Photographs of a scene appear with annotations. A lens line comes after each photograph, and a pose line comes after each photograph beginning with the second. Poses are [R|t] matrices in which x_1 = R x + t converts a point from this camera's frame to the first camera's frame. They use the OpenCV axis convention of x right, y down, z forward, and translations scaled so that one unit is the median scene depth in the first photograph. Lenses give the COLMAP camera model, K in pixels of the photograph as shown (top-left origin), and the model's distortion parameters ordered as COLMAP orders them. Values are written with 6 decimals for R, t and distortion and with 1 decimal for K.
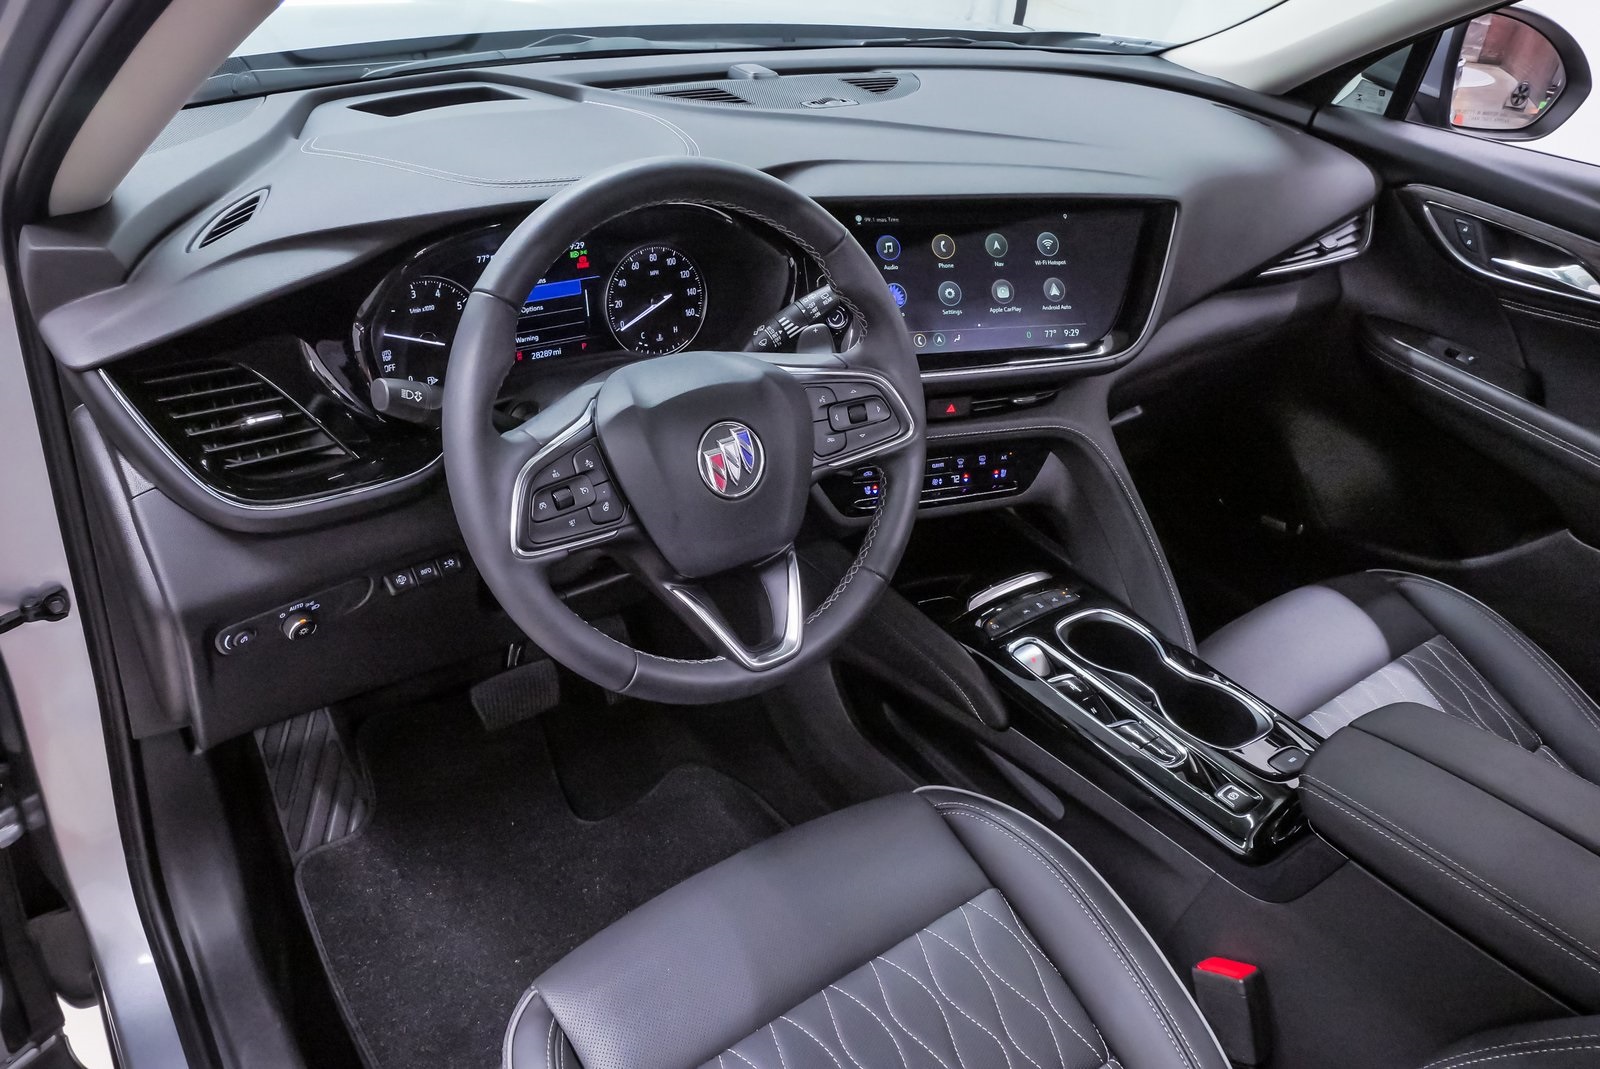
lens RADIAL K [[1163.9, 0, 800.0], [0, 1163.9, 534.5], [0, 0, 1]] dist [-0.038511, 0.008420]
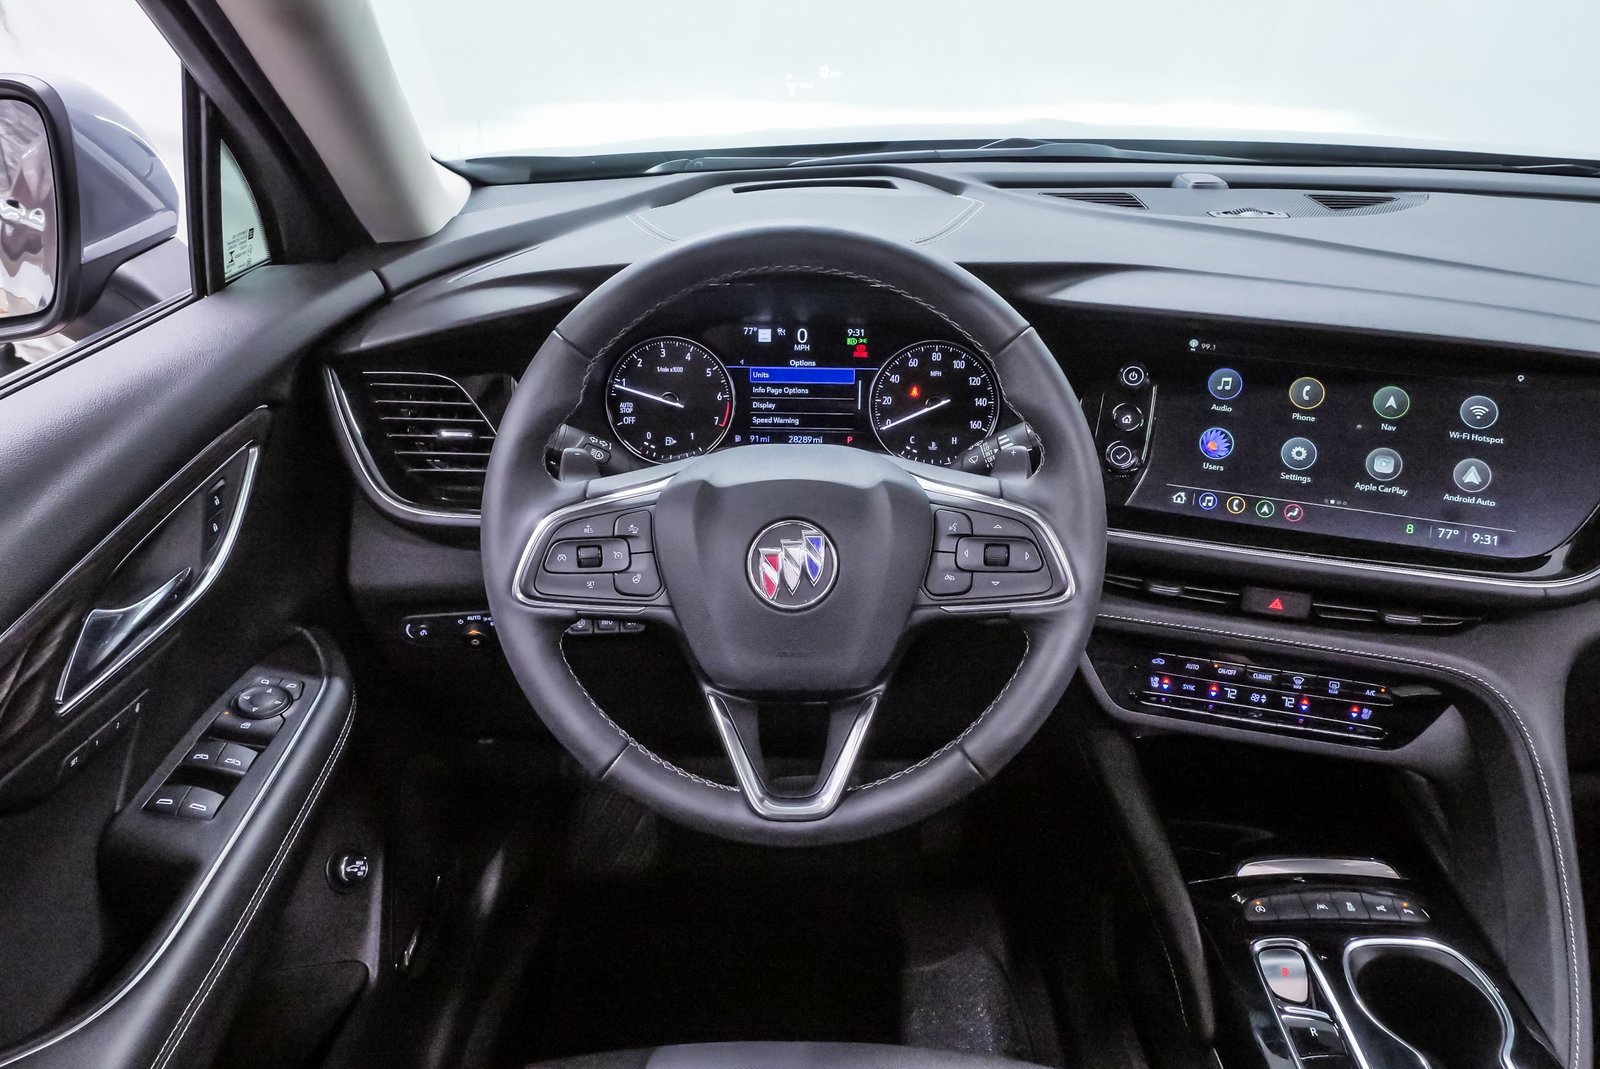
lens RADIAL K [[1163.9, 0, 800.0], [0, 1163.9, 534.5], [0, 0, 1]] dist [-0.038511, 0.008420]
pose [[0.791068, 0.198695, -0.578560, 0.331412], [-0.272219, 0.961316, -0.042061, -0.039041], [0.547822, 0.190769, 0.814554, 0.231658]]
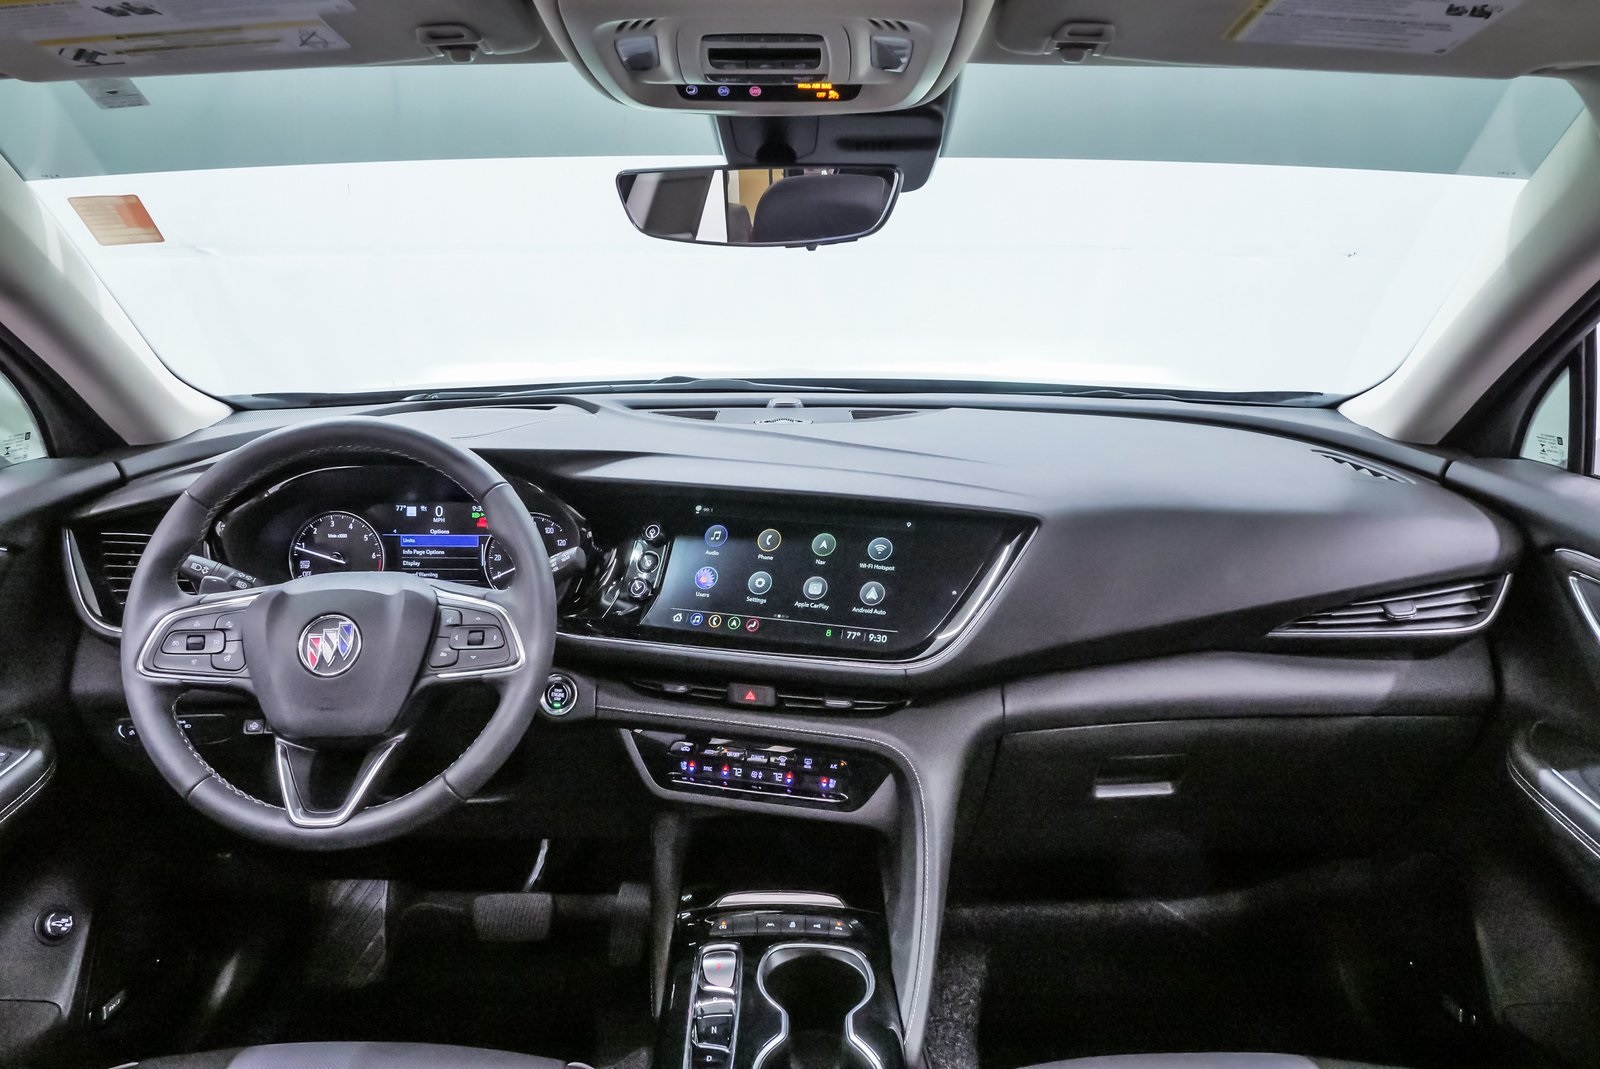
lens RADIAL K [[1163.9, 0, 800.0], [0, 1163.9, 534.5], [0, 0, 1]] dist [-0.038511, 0.008420]
pose [[0.799331, 0.062952, -0.597585, 0.806492], [-0.261566, 0.931785, -0.251713, 0.003299], [0.540975, 0.357510, 0.761271, 0.227438]]
